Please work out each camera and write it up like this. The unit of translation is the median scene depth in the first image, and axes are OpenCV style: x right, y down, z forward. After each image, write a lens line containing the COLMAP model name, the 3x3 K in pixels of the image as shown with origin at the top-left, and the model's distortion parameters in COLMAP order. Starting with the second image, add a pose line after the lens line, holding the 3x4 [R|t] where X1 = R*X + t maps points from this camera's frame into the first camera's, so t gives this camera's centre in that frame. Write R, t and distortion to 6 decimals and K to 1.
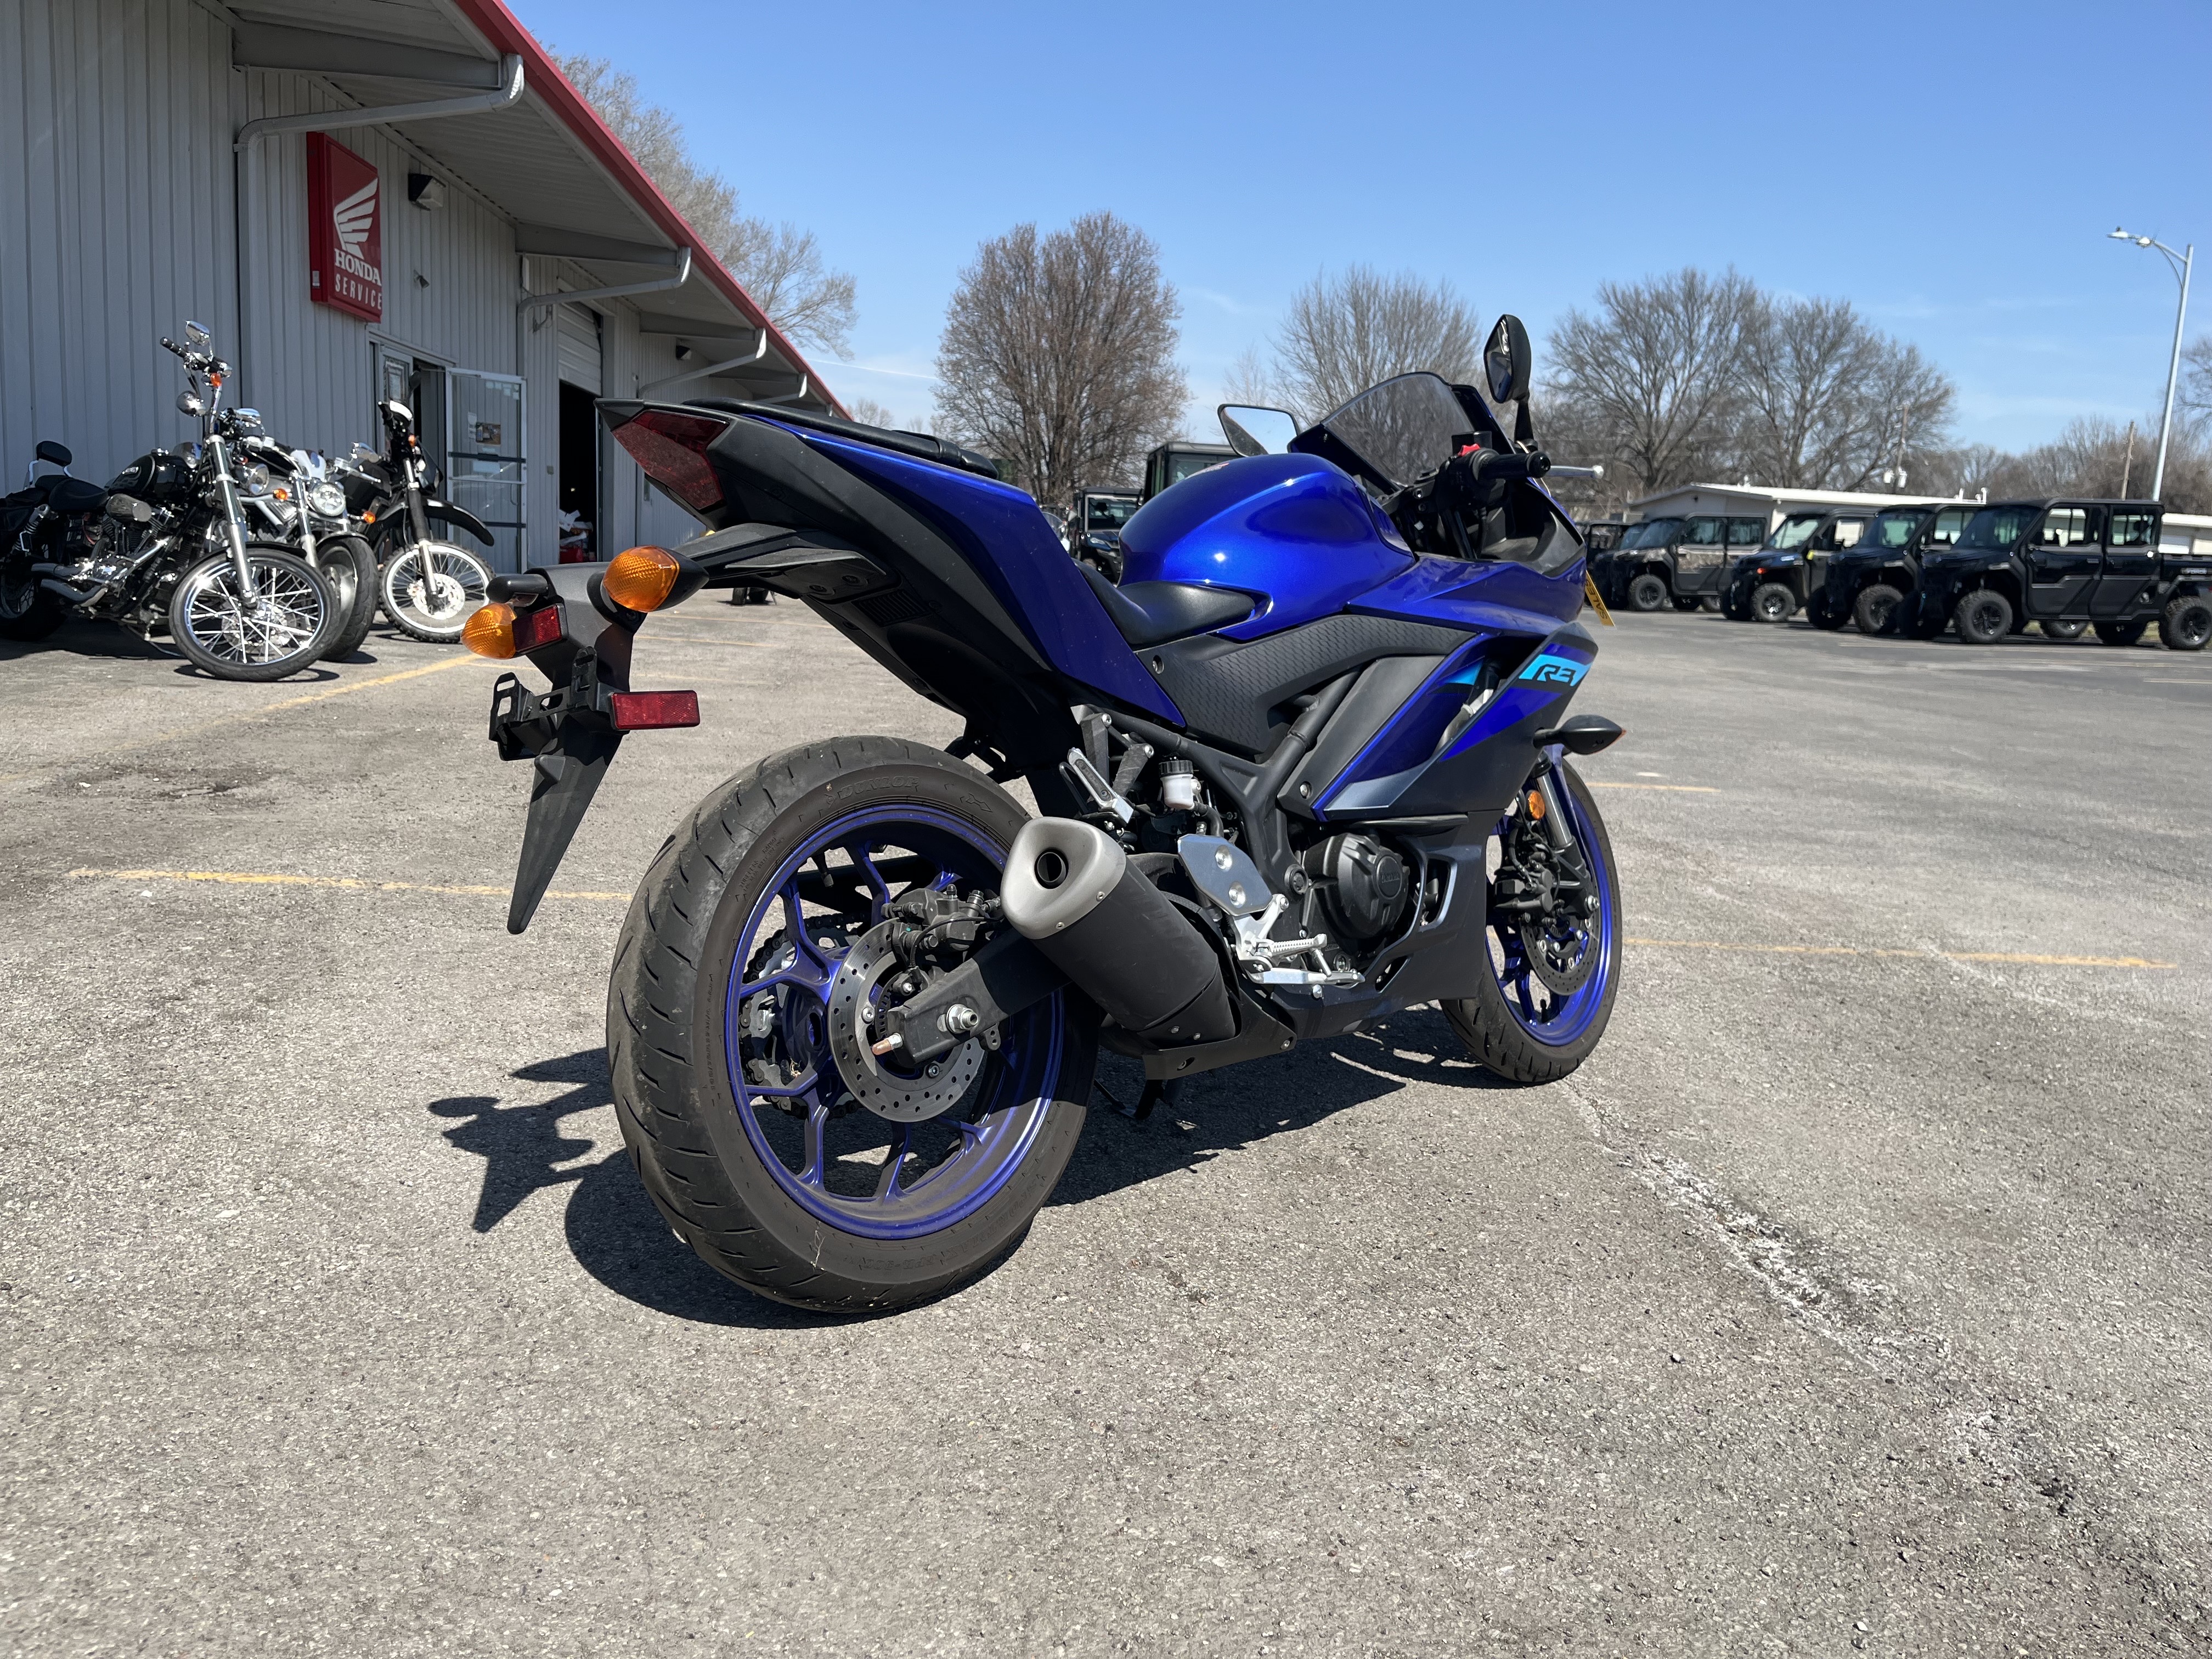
lens RADIAL K [[1690.1, 0, 1068.5], [0, 1690.1, 827.7], [0, 0, 1]] dist [0.067333, -0.101092]
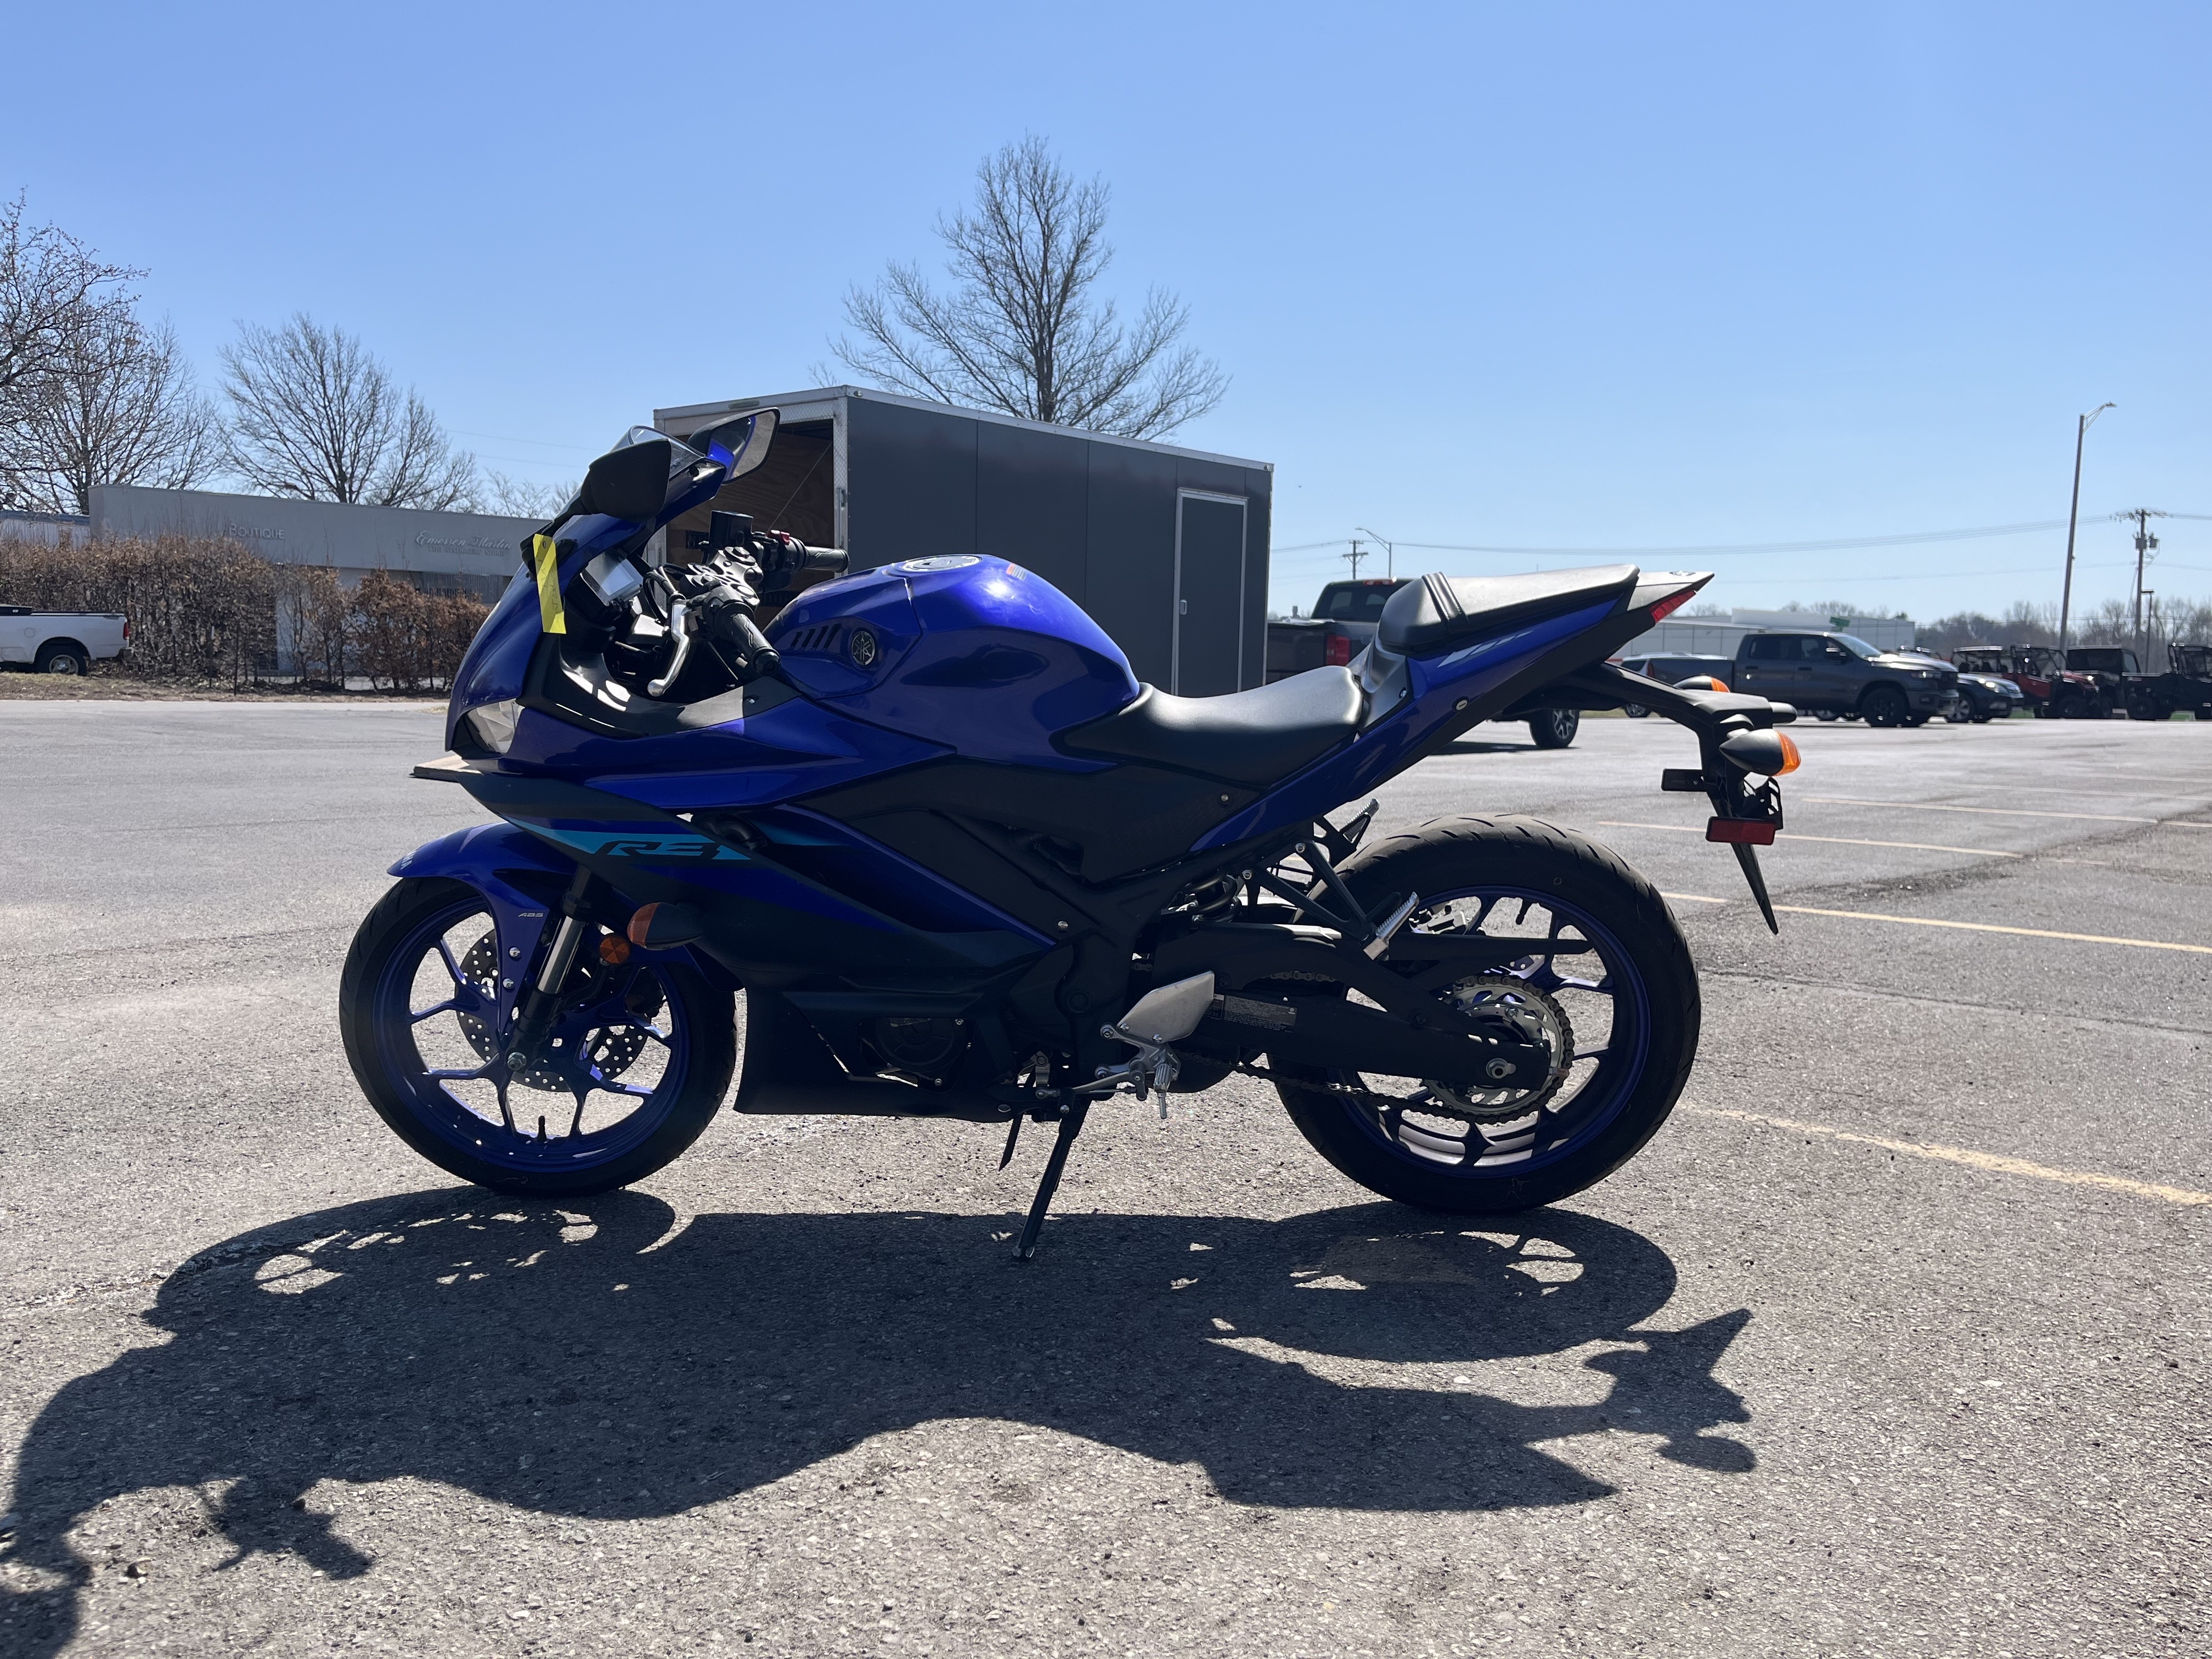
lens RADIAL K [[1671.9, 0, 1098.0], [0, 1671.9, 828.5], [0, 0, 1]] dist [0.060649, -0.084113]
pose [[-0.673058, -0.131158, 0.727867, -0.084249], [0.073650, 0.967372, 0.242420, -0.036928], [-0.735914, 0.216770, -0.641437, 0.200553]]
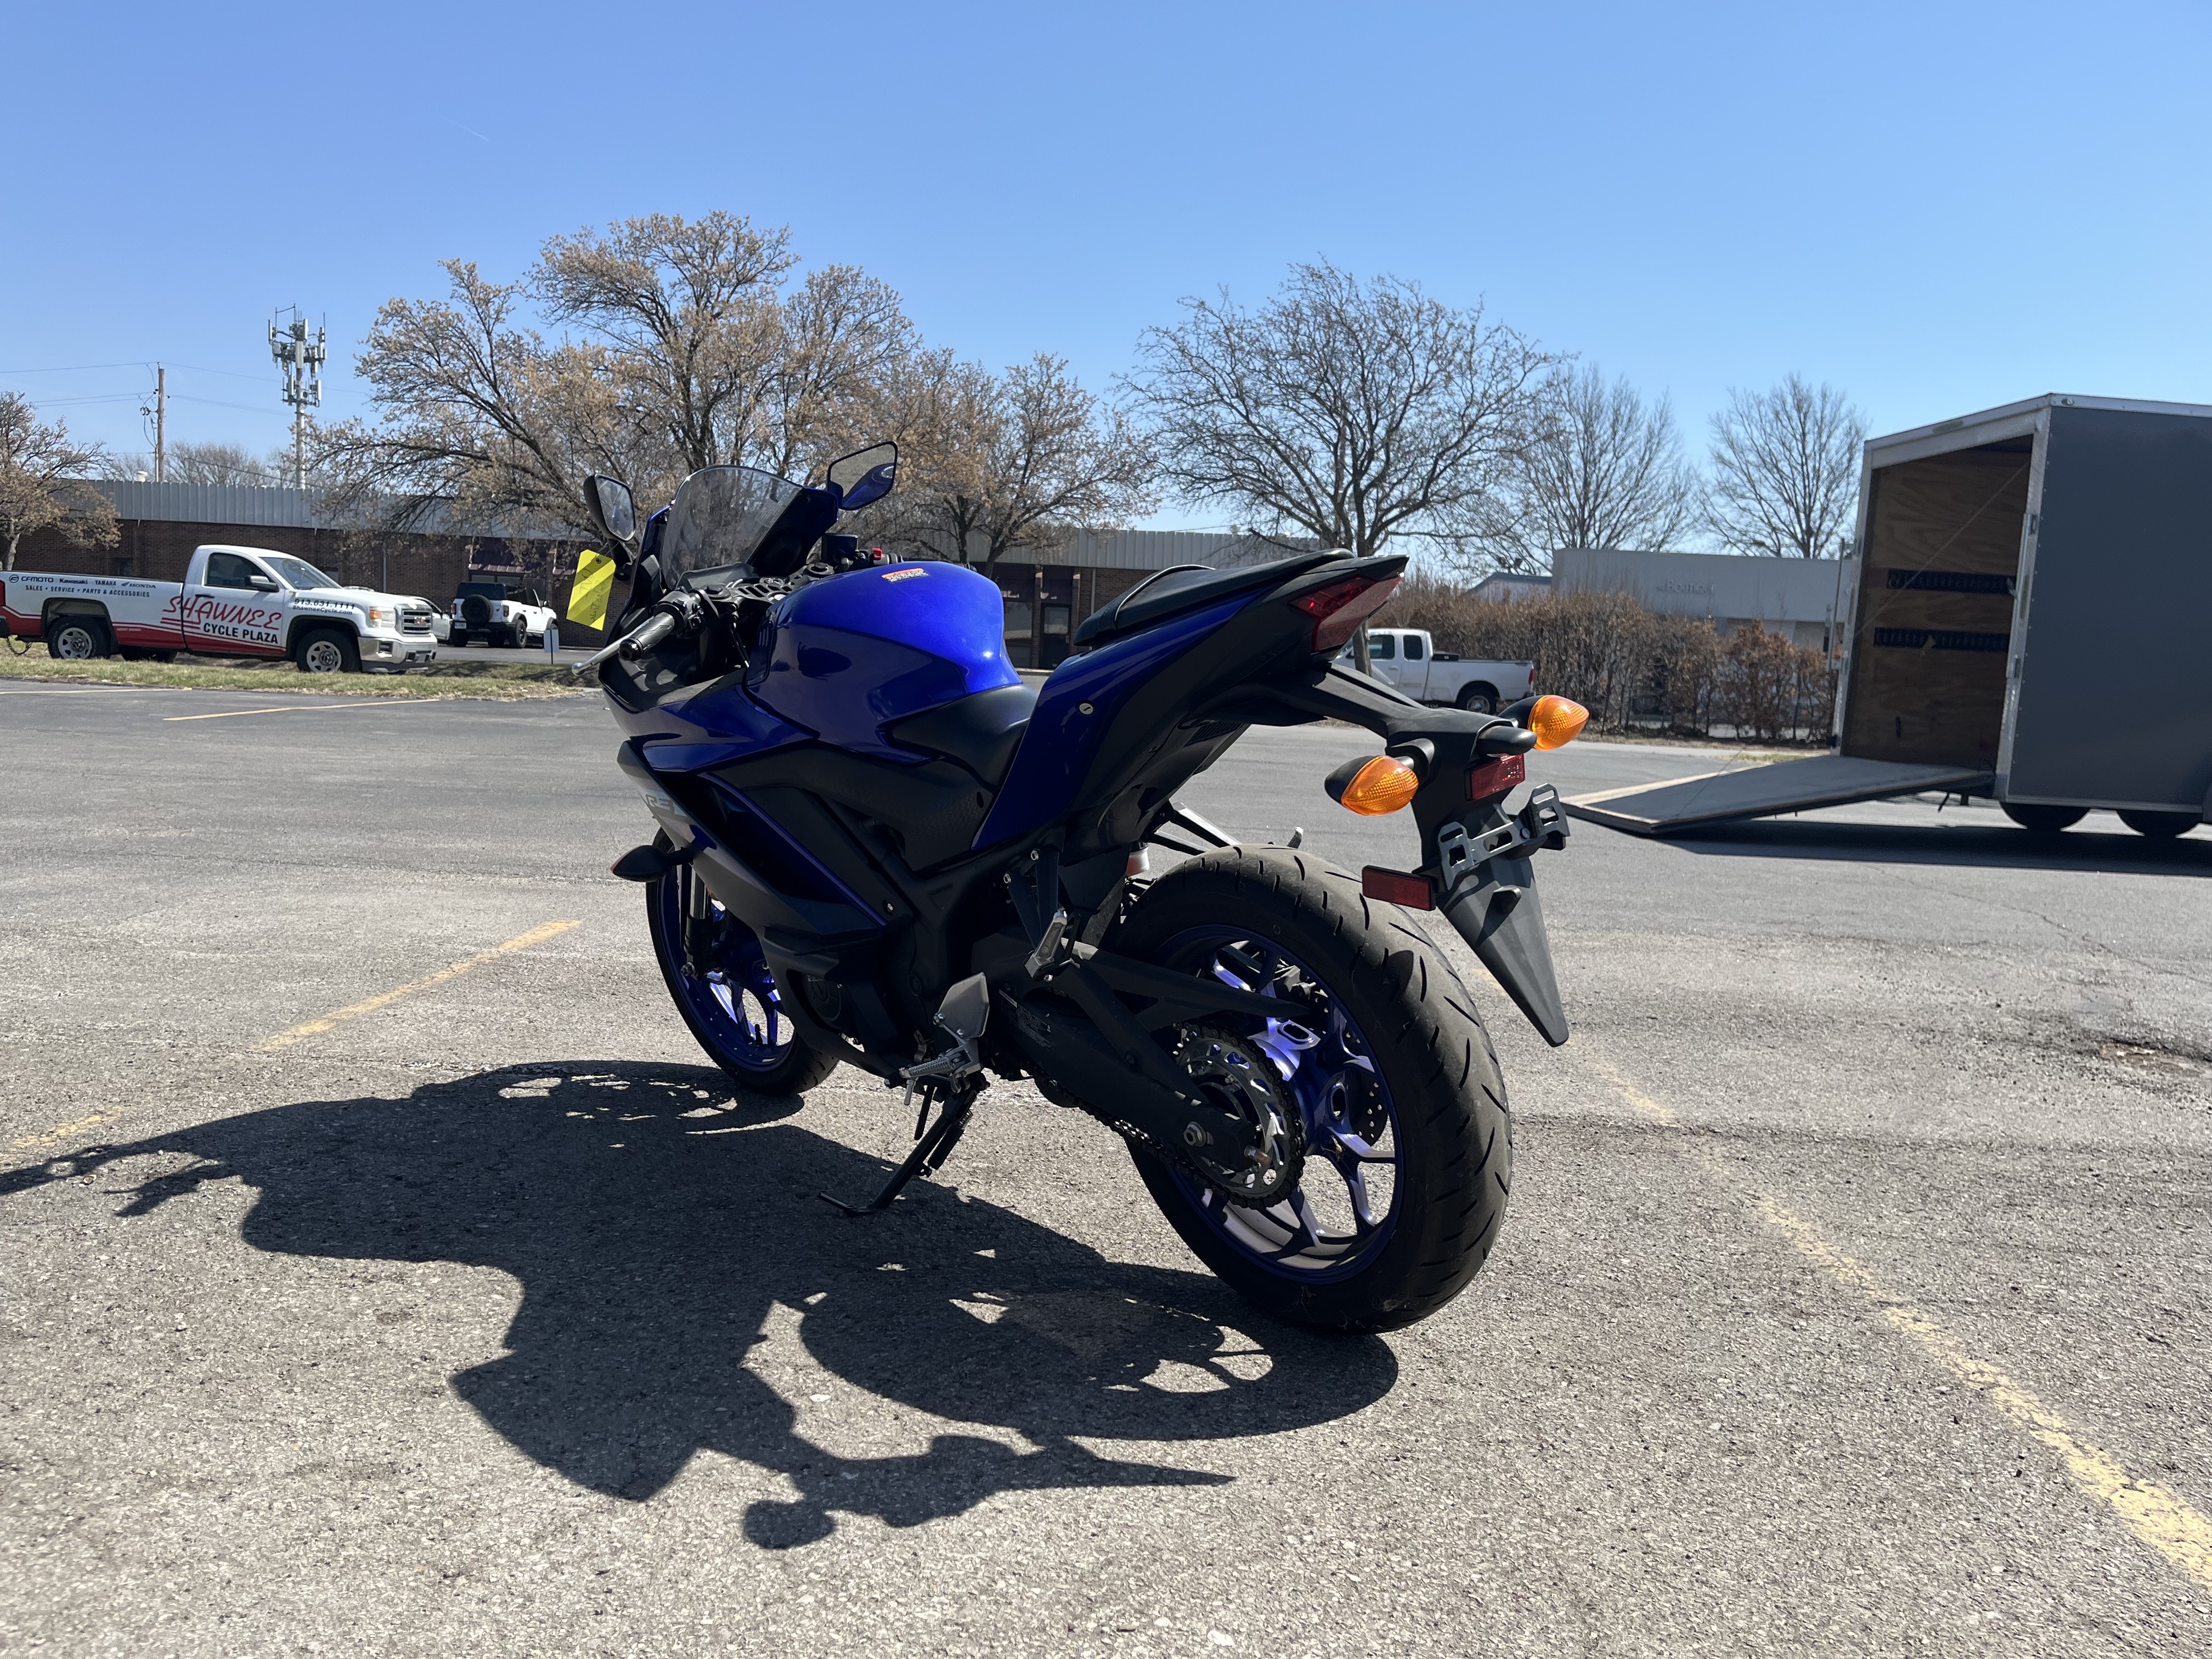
lens RADIAL K [[1690.2, 0, 1119.6], [0, 1690.2, 831.2], [0, 0, 1]] dist [0.054229, -0.084264]
pose [[0.081788, -0.138605, 0.986965, -0.120094], [0.120368, 0.984407, 0.128271, -0.021378], [-0.989355, 0.108308, 0.097196, 0.097108]]
